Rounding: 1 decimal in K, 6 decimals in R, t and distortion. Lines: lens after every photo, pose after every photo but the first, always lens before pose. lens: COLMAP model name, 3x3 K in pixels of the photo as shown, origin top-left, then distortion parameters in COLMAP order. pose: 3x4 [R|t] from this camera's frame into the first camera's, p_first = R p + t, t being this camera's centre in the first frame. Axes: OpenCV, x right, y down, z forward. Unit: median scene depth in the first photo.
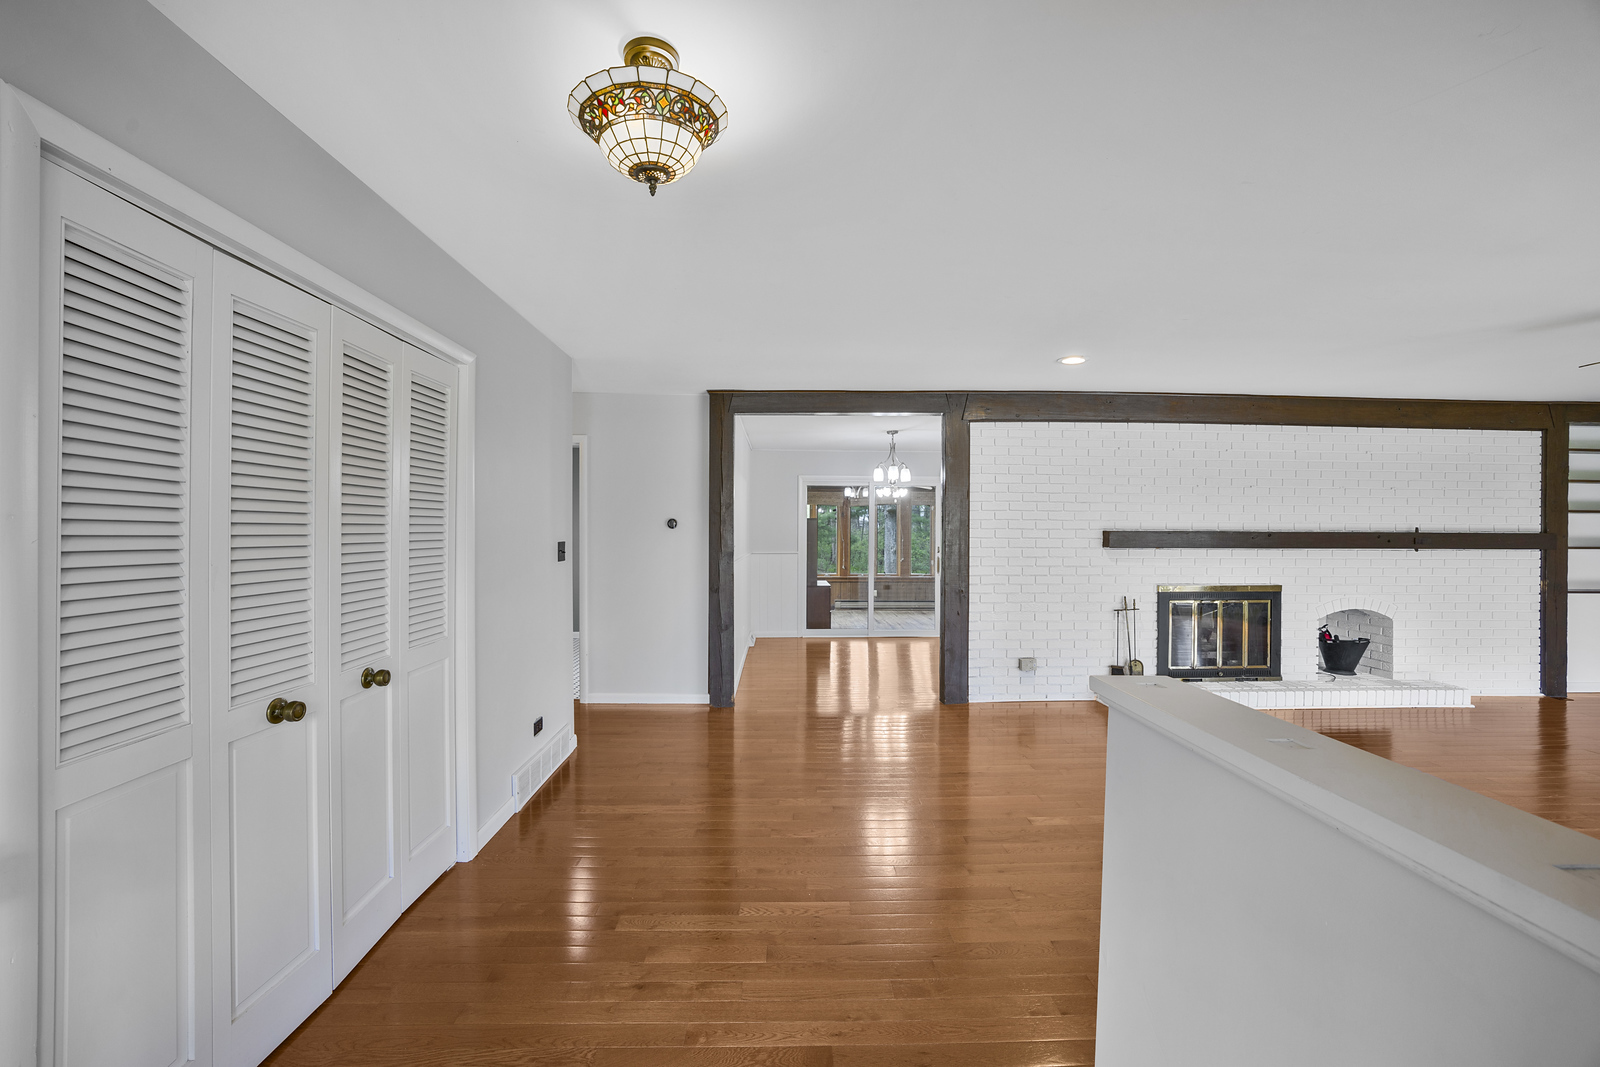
lens RADIAL K [[593.0, 0, 795.4], [0, 593.0, 528.7], [0, 0, 1]] dist [0.000539, 0.000020]
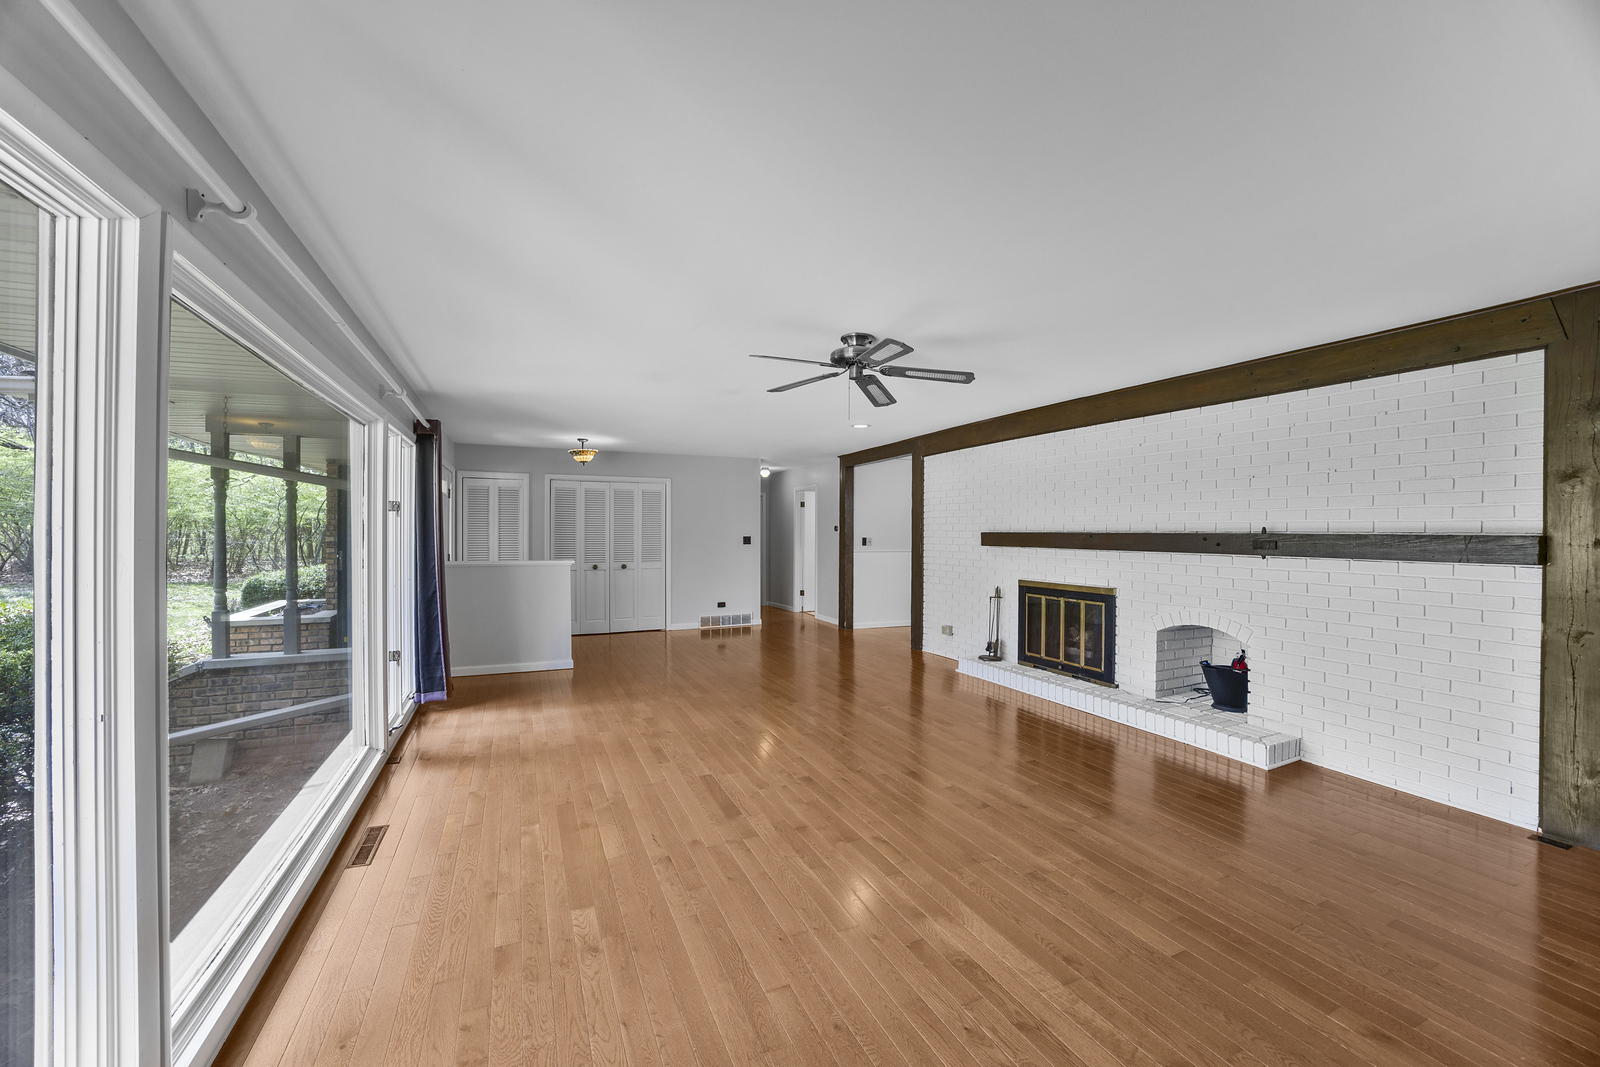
lens RADIAL K [[635.1, 0, 800.7], [0, 635.1, 524.3], [0, 0, 1]] dist [-0.055507, 0.016570]
pose [[0.358668, -0.014183, -0.933357, 1.588806], [-0.002487, 0.999867, -0.016149, 0.008630], [0.933462, 0.008113, 0.358585, 0.164280]]
